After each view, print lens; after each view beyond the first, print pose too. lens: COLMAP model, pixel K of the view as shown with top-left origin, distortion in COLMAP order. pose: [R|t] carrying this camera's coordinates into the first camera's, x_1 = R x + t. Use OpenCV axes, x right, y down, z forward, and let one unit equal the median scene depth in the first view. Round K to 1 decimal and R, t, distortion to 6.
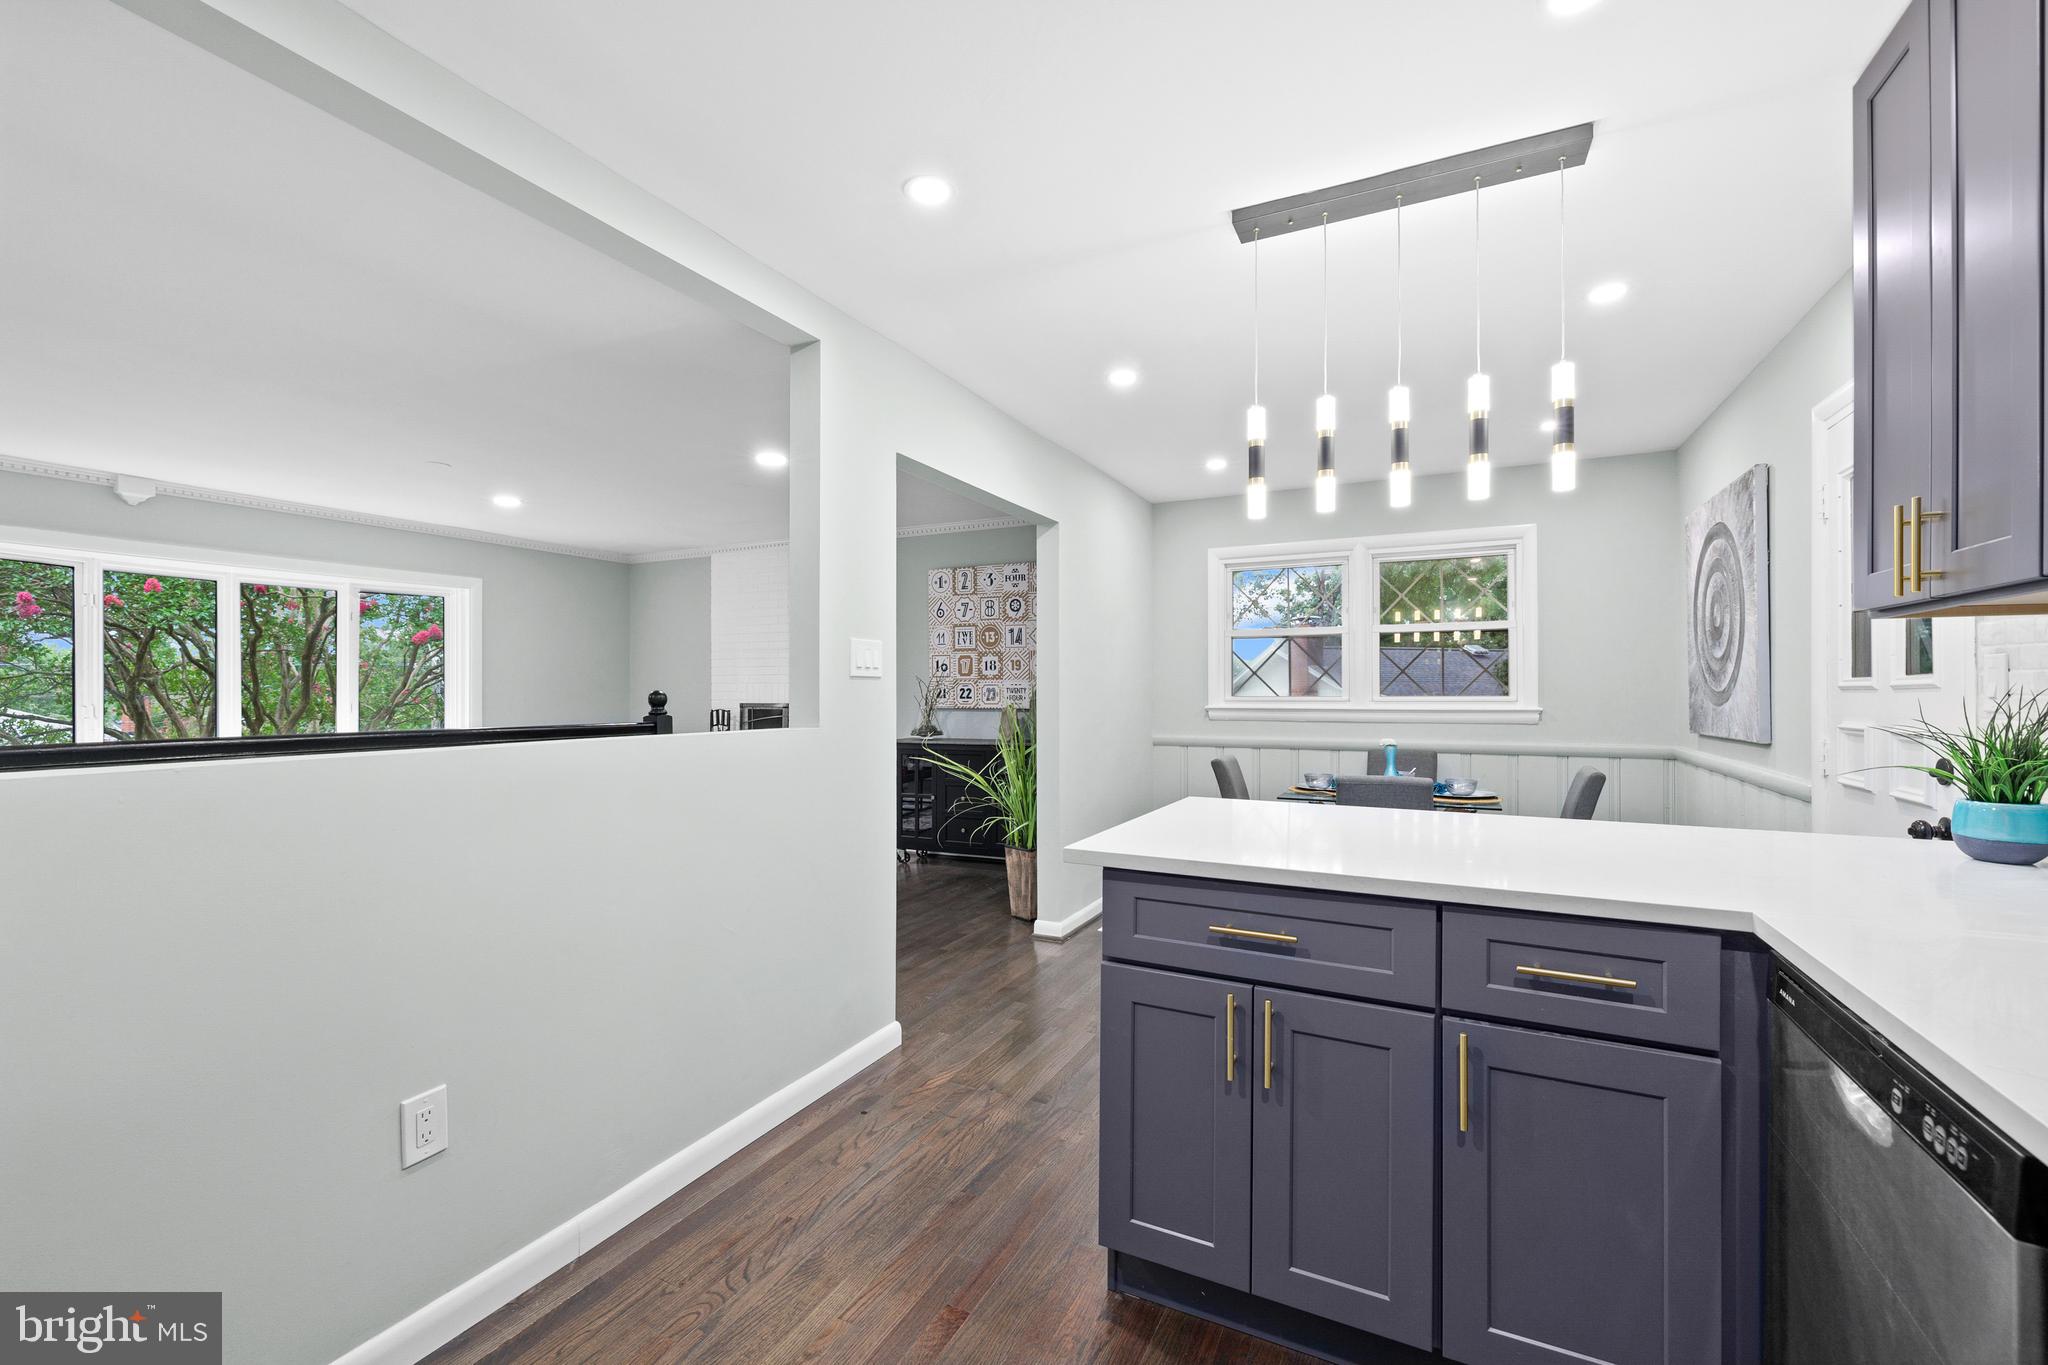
lens RADIAL K [[870.6, 0, 1016.7], [0, 870.6, 685.0], [0, 0, 1]] dist [-0.002089, -0.000206]
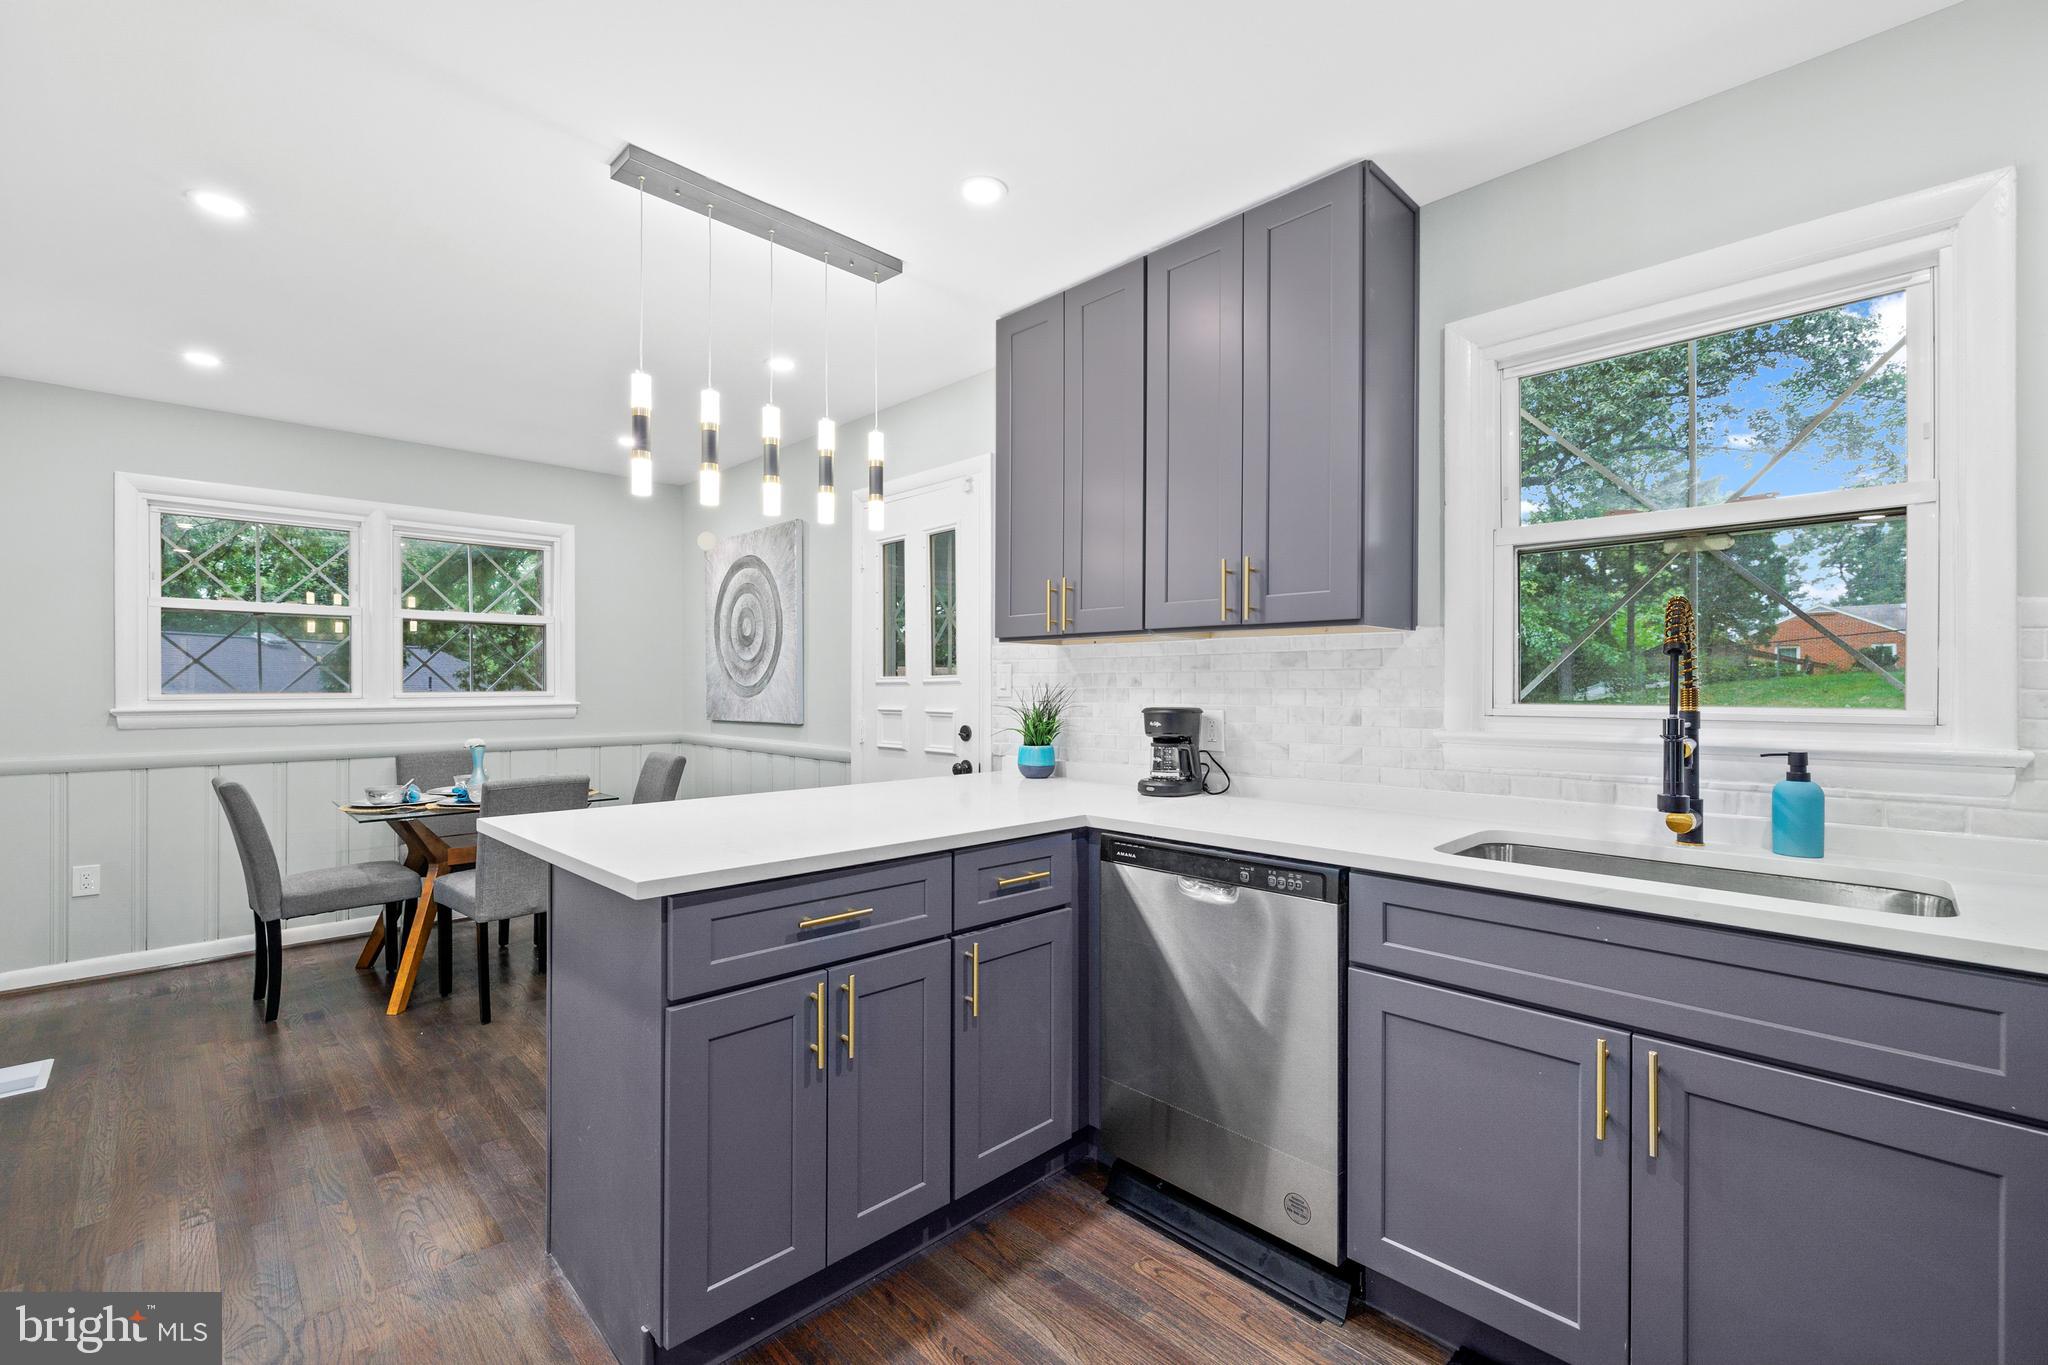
lens RADIAL K [[870.6, 0, 1021.2], [0, 870.6, 684.7], [0, 0, 1]] dist [-0.002089, -0.000206]
pose [[0.324894, 0.002373, 0.945747, -0.200506], [-0.006194, 0.999981, -0.000381, 0.002392], [-0.945730, -0.005734, 0.324902, 0.142287]]
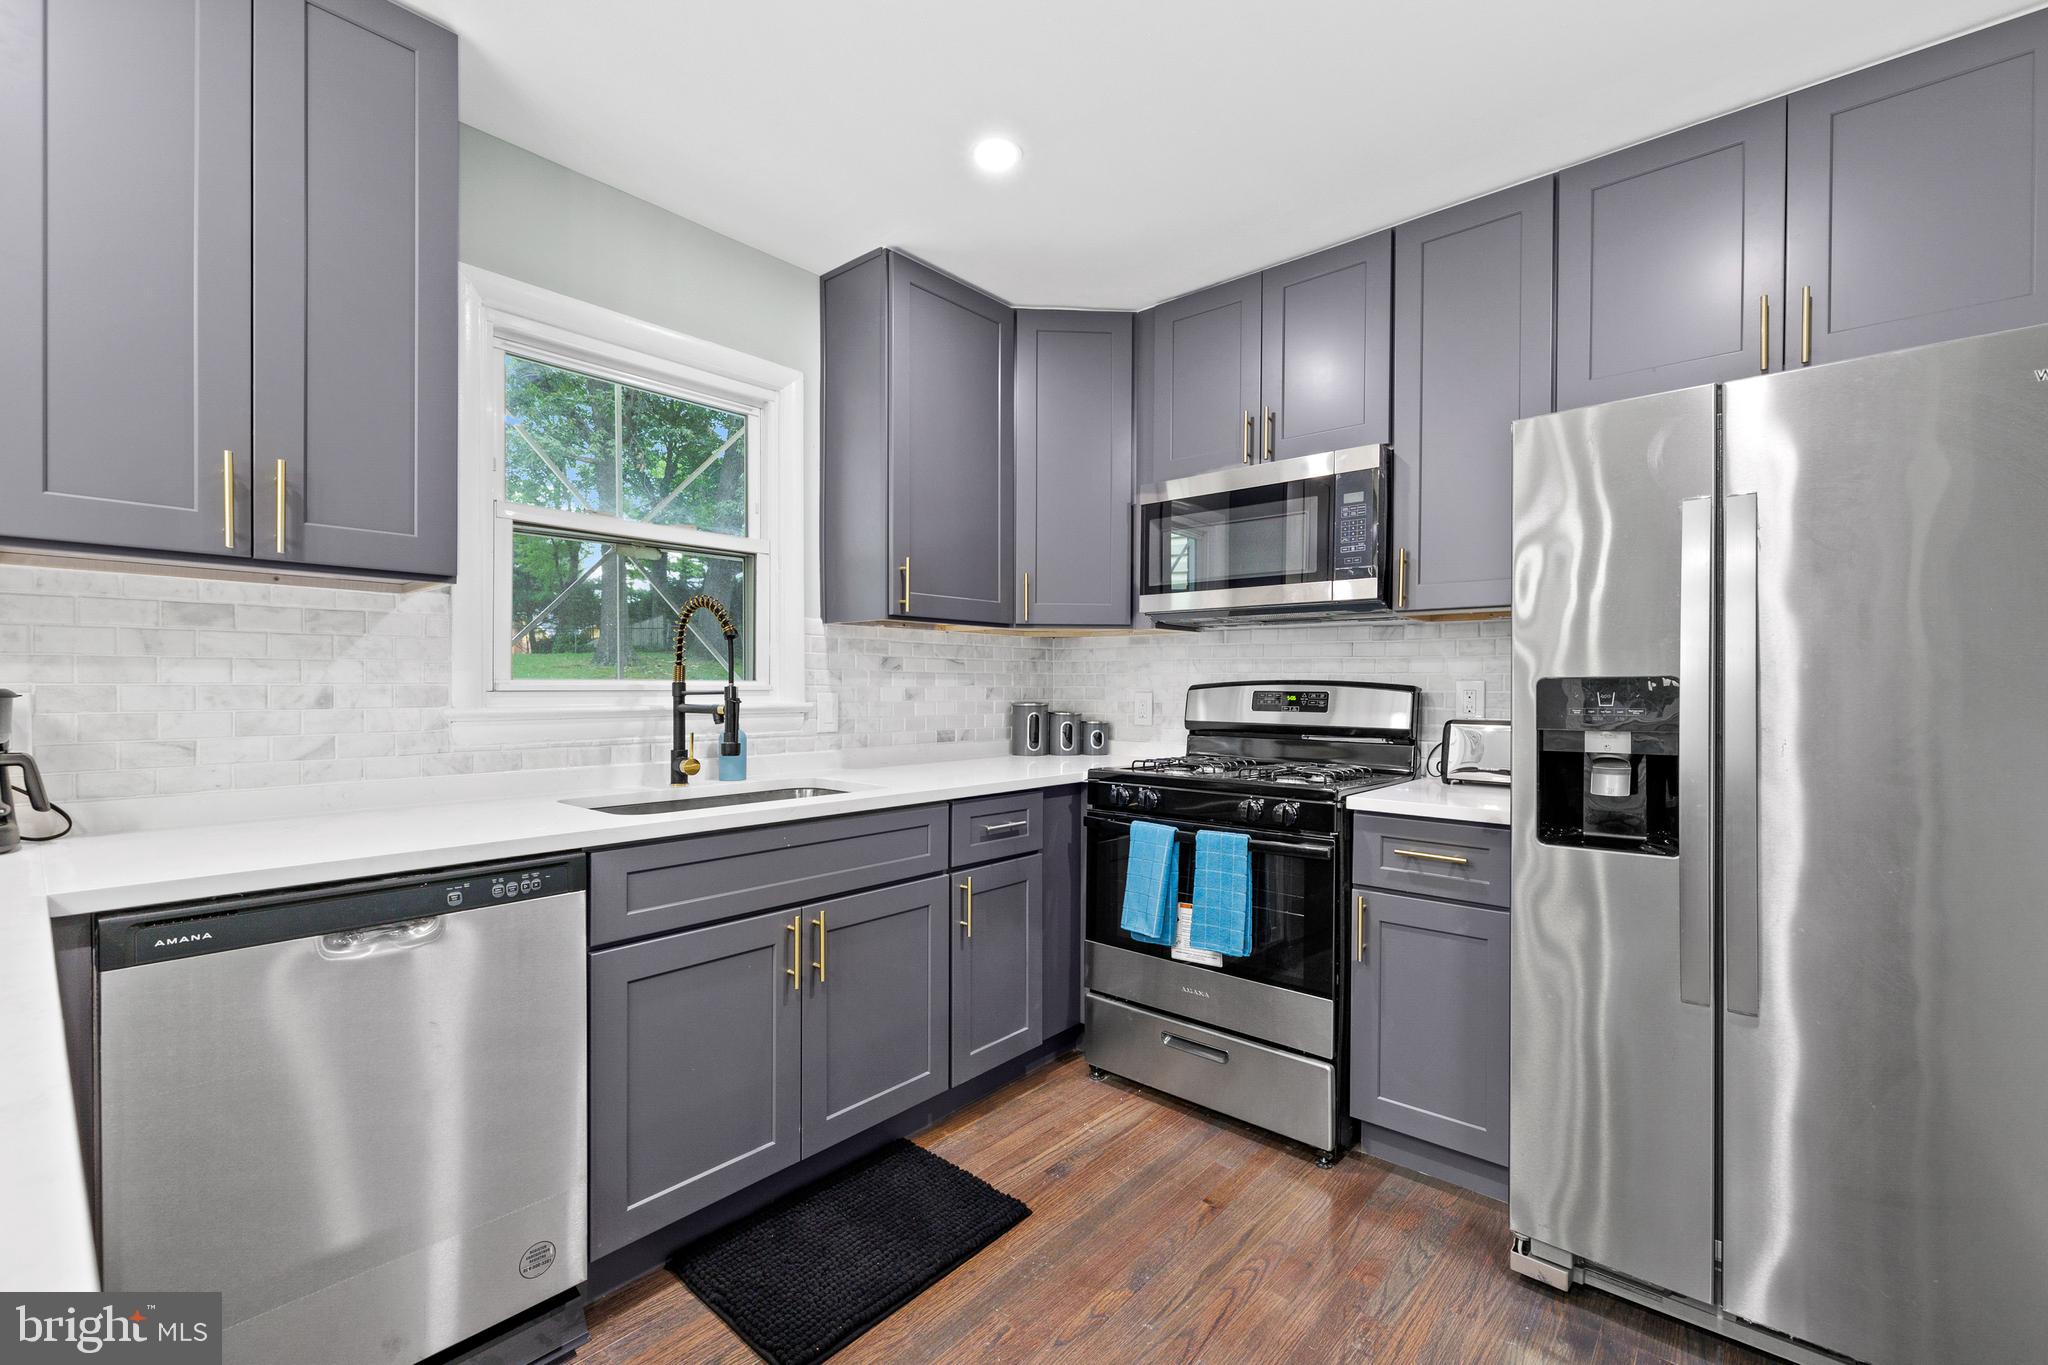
lens RADIAL K [[870.6, 0, 1017.8], [0, 870.6, 691.6], [0, 0, 1]] dist [-0.002089, -0.000206]
pose [[-0.967664, -0.002823, 0.252228, -0.070845], [-0.002702, 0.999996, 0.000828, 0.014898], [-0.252229, 0.000119, -0.967668, 0.395333]]
